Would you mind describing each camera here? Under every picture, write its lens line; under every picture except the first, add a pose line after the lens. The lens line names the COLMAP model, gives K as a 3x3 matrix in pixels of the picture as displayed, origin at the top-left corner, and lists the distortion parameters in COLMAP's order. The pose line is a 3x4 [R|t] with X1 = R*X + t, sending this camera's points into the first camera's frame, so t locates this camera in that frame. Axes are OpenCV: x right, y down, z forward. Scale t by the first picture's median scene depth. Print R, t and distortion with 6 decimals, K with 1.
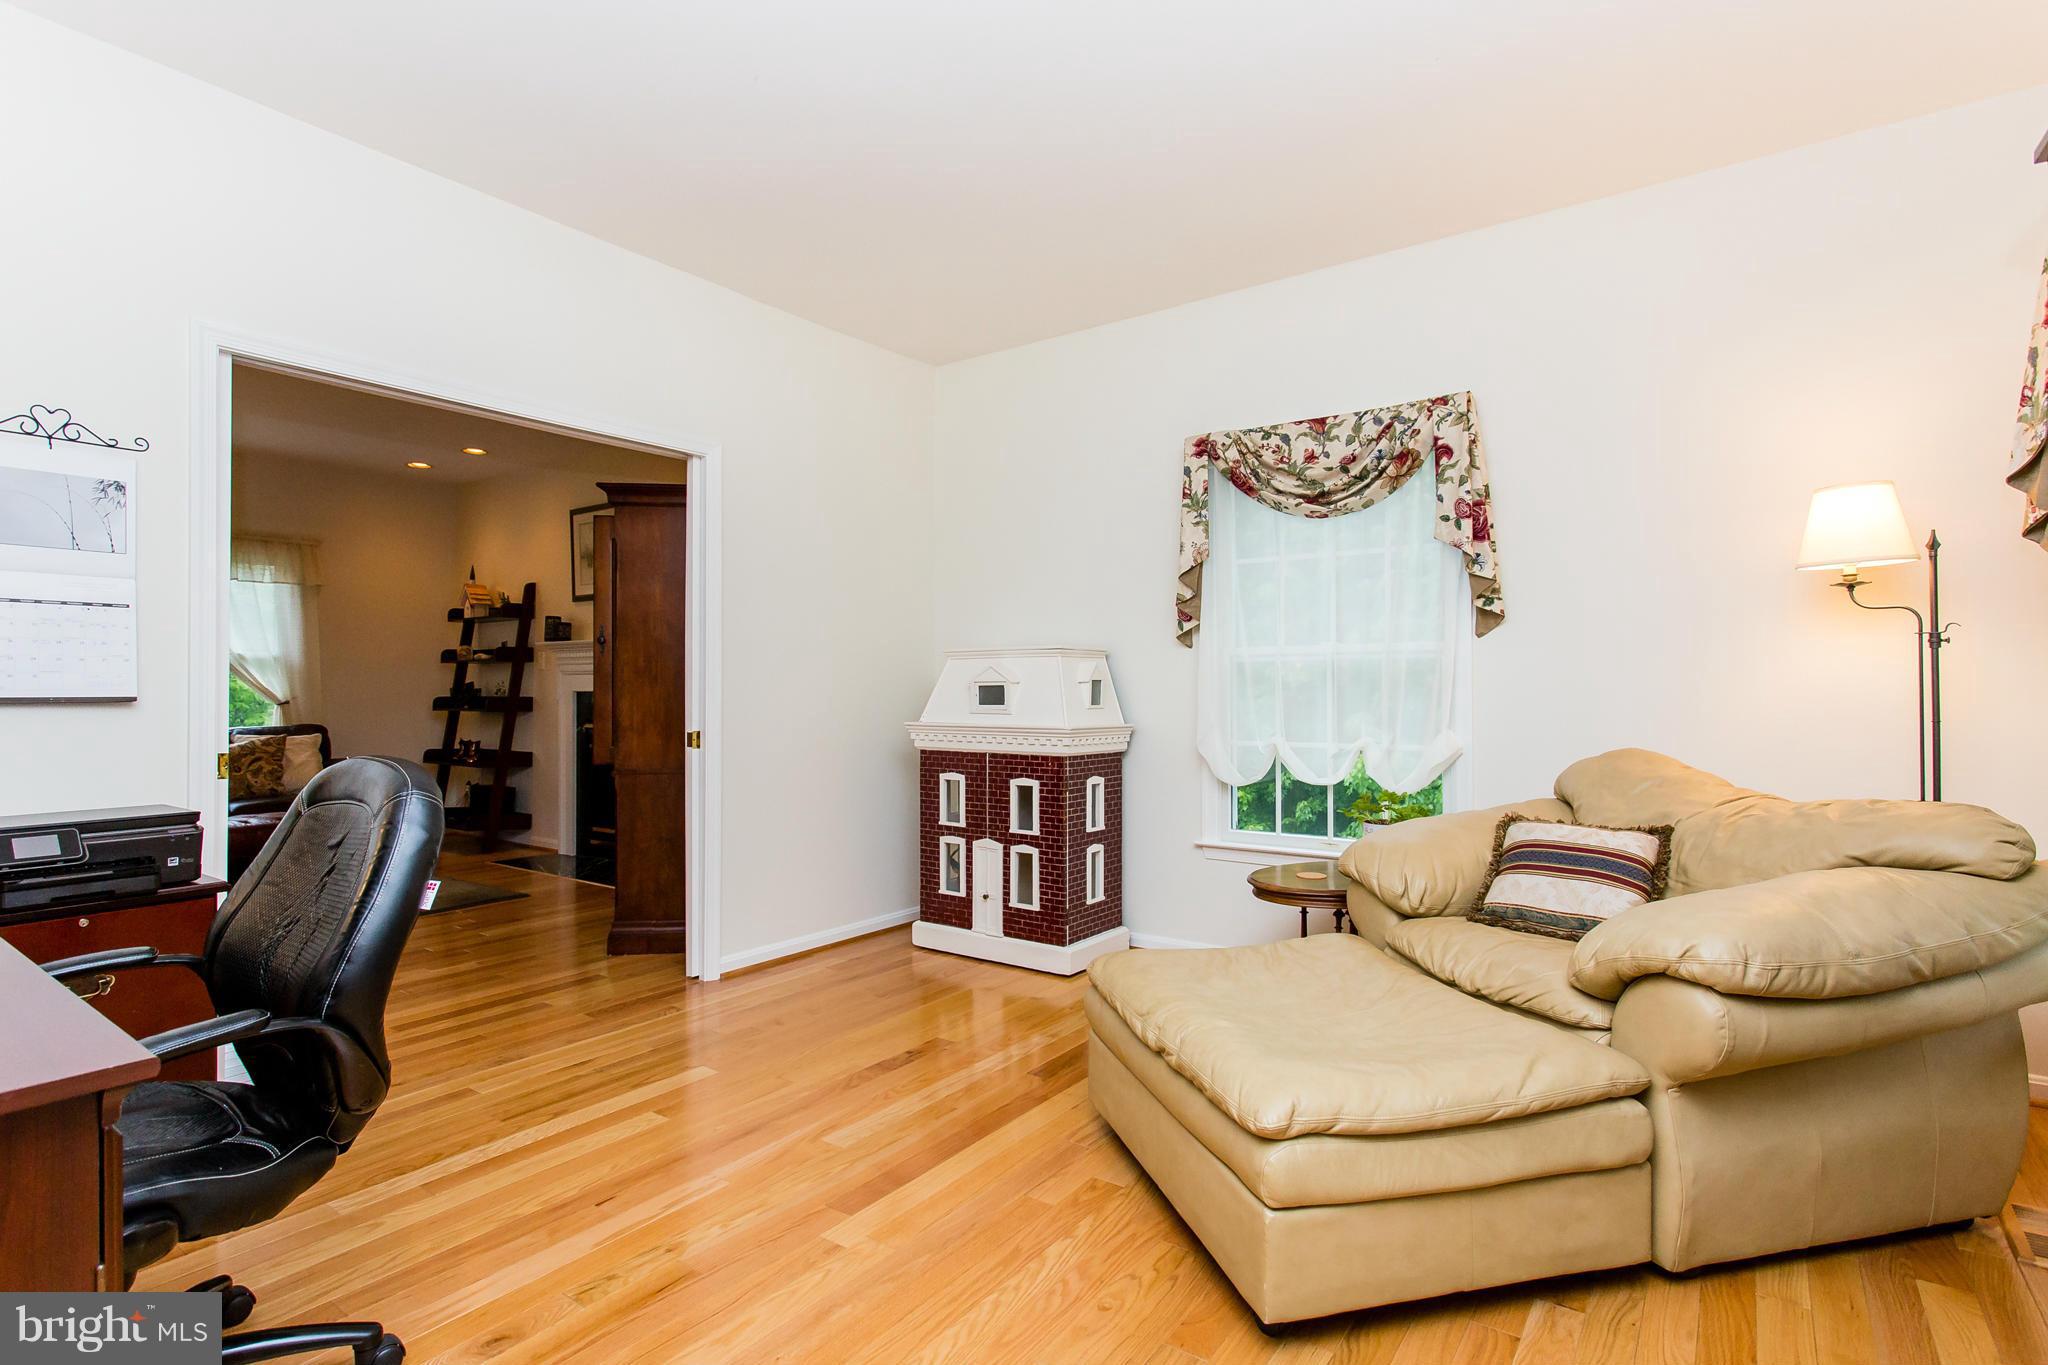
lens RADIAL K [[972.5, 0, 1009.3], [0, 972.5, 684.2], [0, 0, 1]] dist [-0.001586, 0.001325]
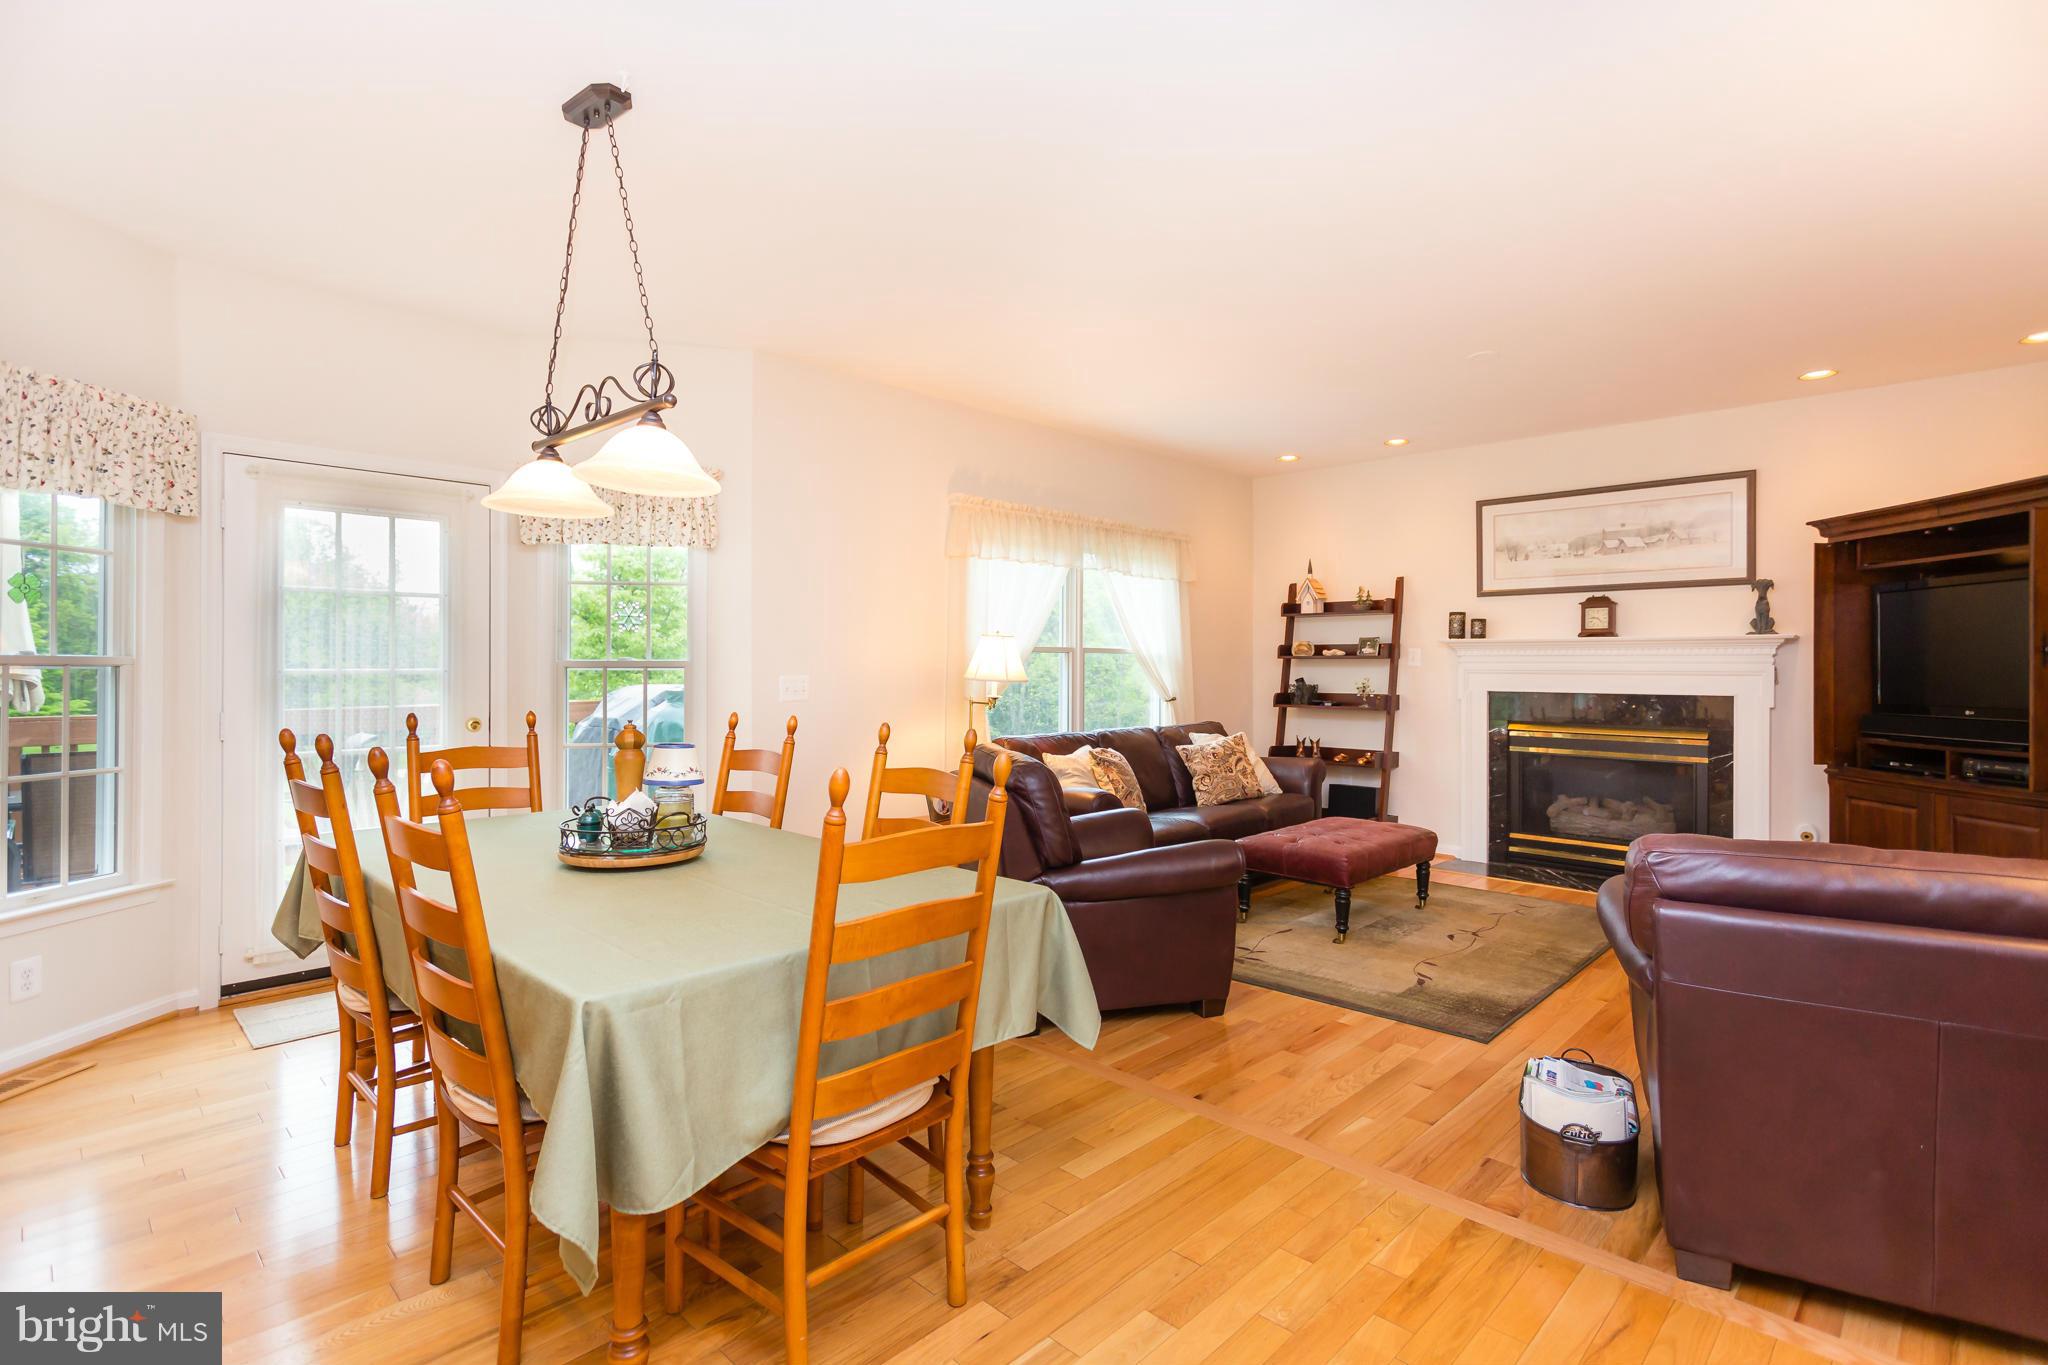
lens RADIAL K [[972.5, 0, 1038.0], [0, 972.5, 672.6], [0, 0, 1]] dist [-0.001586, 0.001325]
pose [[0.987487, 0.006060, -0.157583, -0.699733], [-0.004146, 0.999914, 0.012471, -0.019673], [0.157645, -0.011662, 0.987427, -0.012666]]
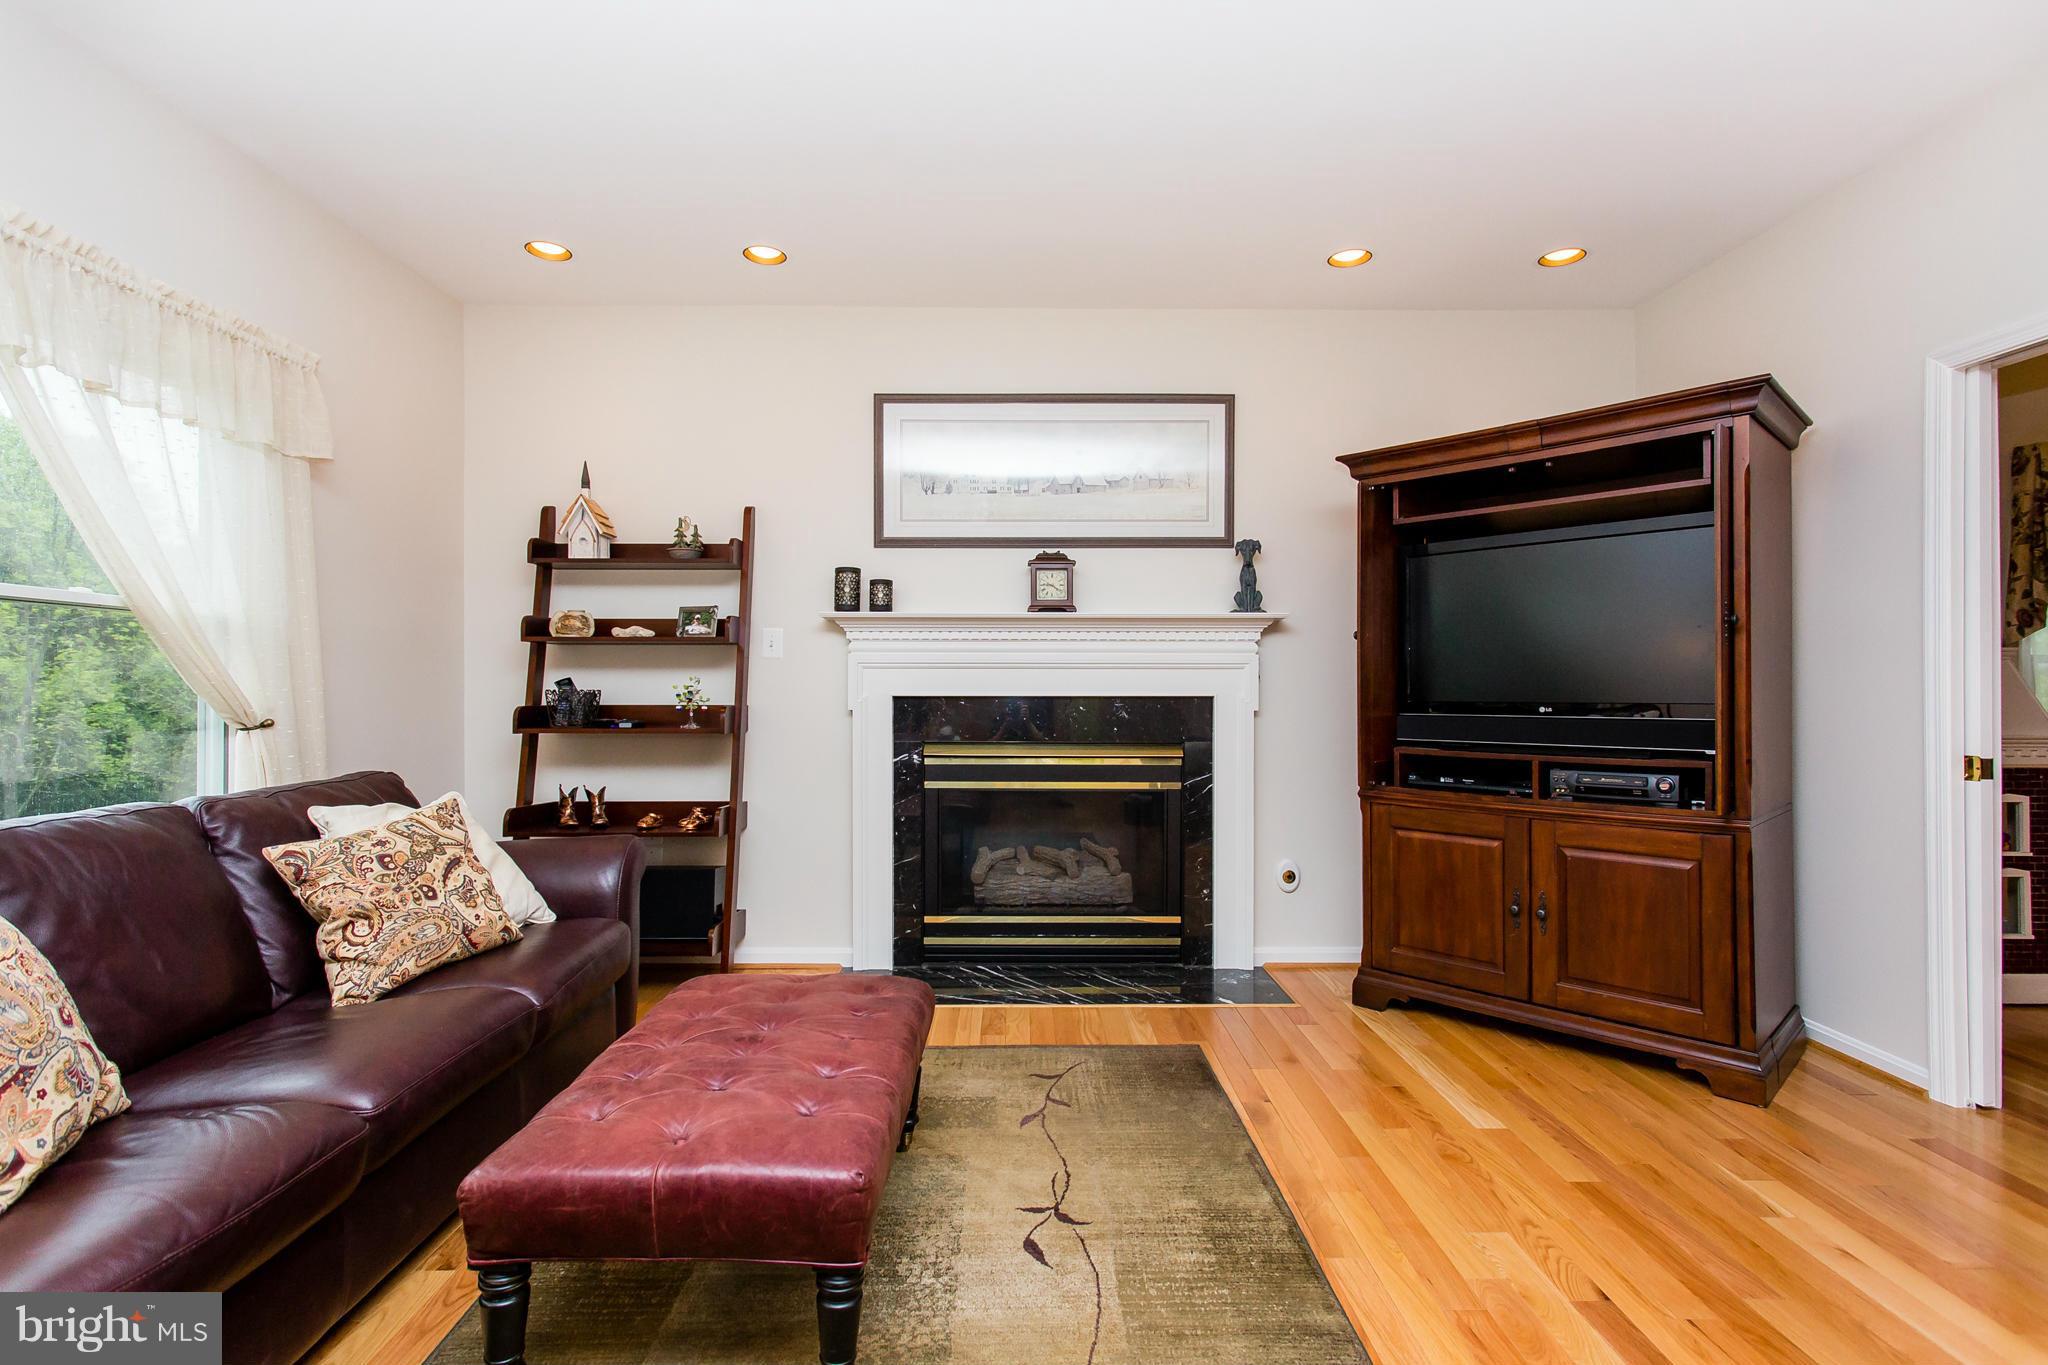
lens RADIAL K [[972.5, 0, 1029.7], [0, 972.5, 684.7], [0, 0, 1]] dist [-0.001586, 0.001325]
pose [[0.816166, 0.002241, 0.577813, -0.693337], [-0.004785, 0.999984, 0.002881, -0.001680], [-0.577798, -0.005116, 0.816164, 0.438321]]
